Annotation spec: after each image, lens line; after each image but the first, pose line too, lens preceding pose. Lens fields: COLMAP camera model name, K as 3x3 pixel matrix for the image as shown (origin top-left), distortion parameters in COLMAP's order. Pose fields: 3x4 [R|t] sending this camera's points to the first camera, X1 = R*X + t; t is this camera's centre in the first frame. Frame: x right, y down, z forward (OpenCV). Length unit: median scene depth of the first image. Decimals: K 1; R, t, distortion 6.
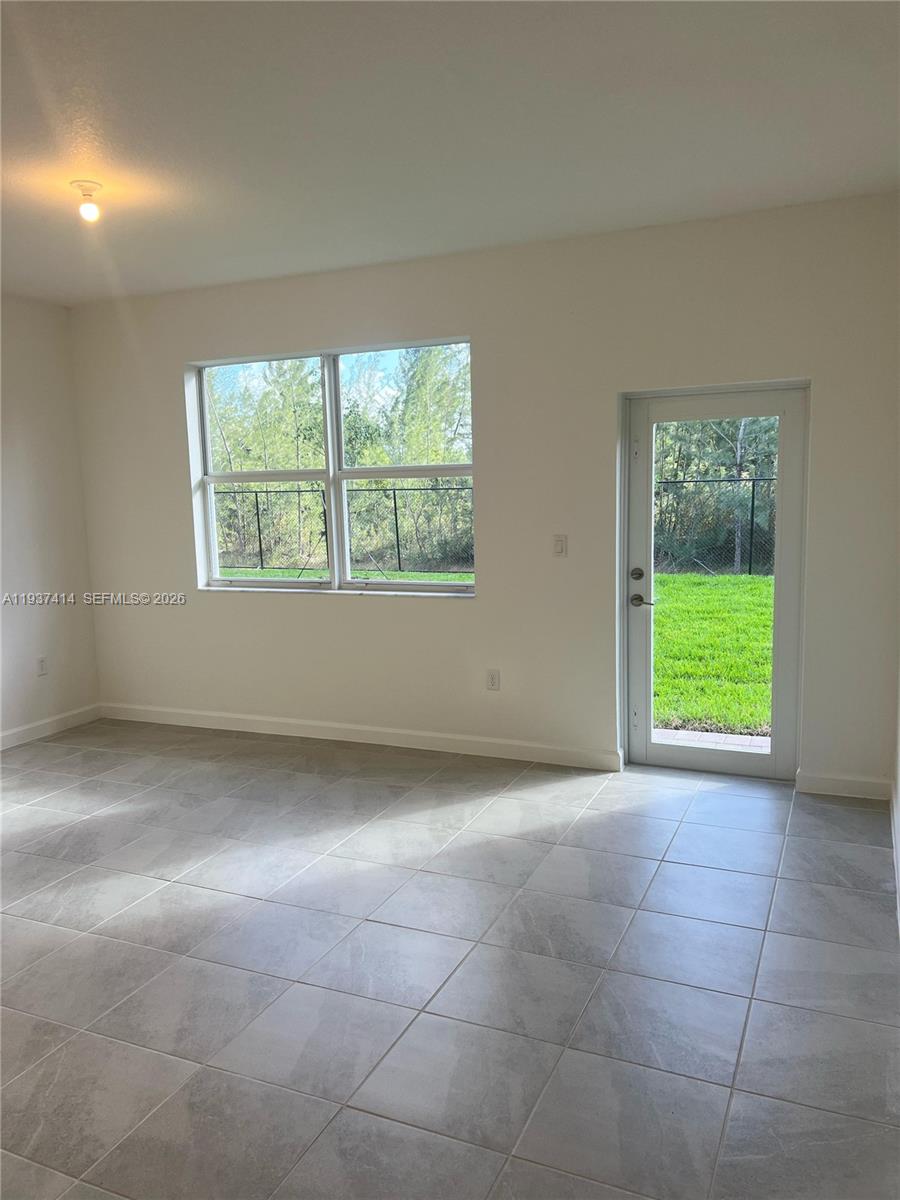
lens RADIAL K [[921.9, 0, 441.2], [0, 921.9, 615.0], [0, 0, 1]] dist [0.032013, 0.000511]
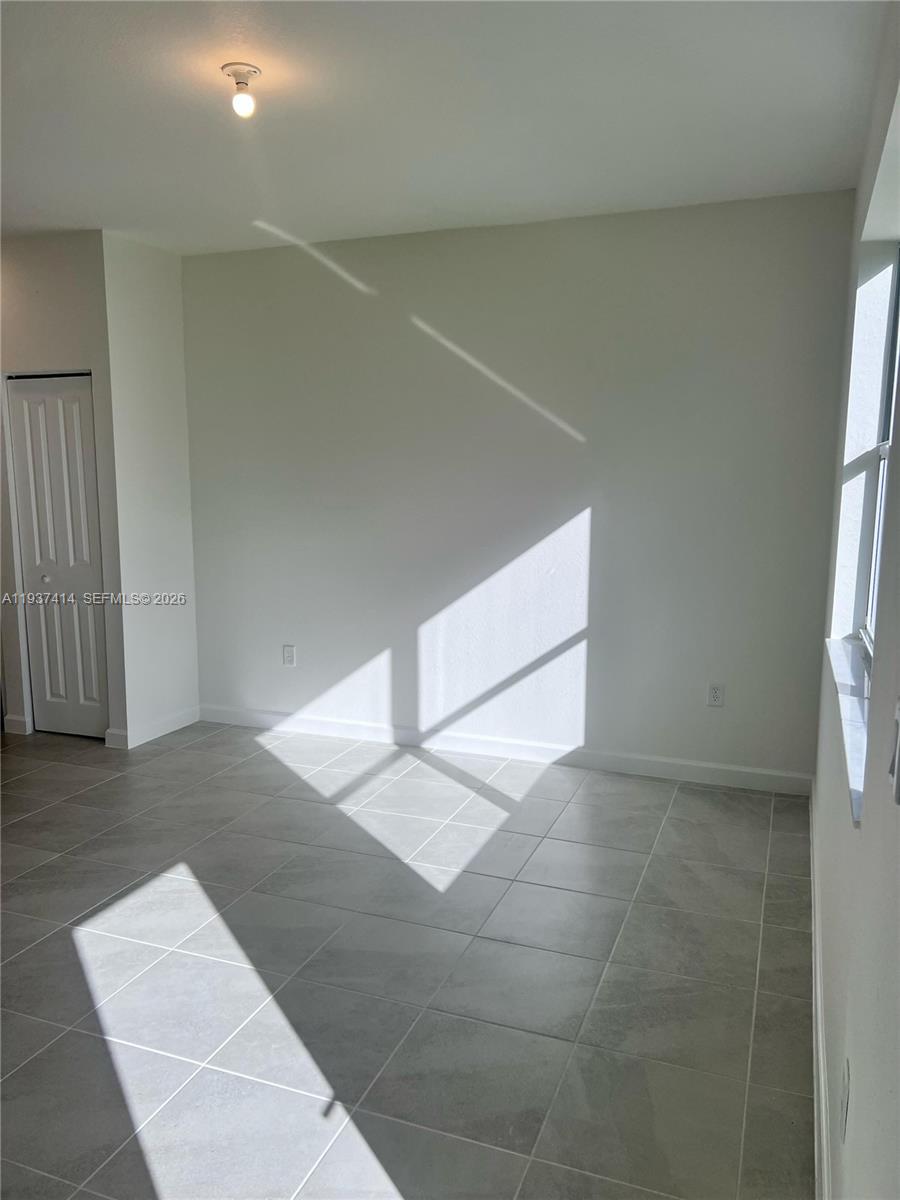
lens RADIAL K [[921.9, 0, 441.2], [0, 921.9, 615.0], [0, 0, 1]] dist [0.032013, 0.000511]
pose [[0.049541, 0.194077, -0.979735, 0.319178], [-0.154537, 0.970615, 0.184457, -0.124898], [0.986744, 0.142267, 0.078077, 0.777423]]
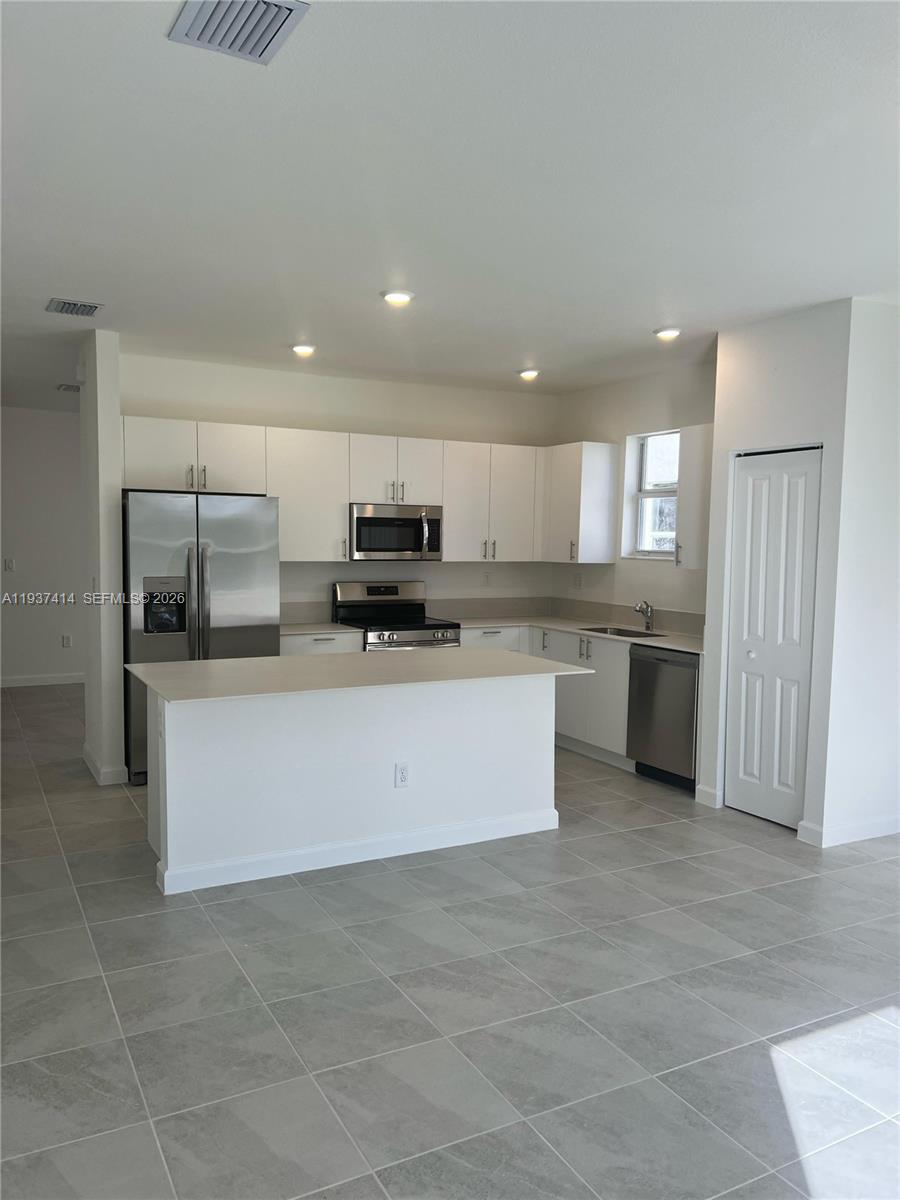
lens RADIAL K [[921.9, 0, 441.2], [0, 921.9, 615.0], [0, 0, 1]] dist [0.032013, 0.000511]
pose [[-0.605849, 0.094602, -0.789935, 0.275350], [-0.114162, 0.972292, 0.203998, -0.114032], [0.787347, 0.213773, -0.578262, 0.717639]]
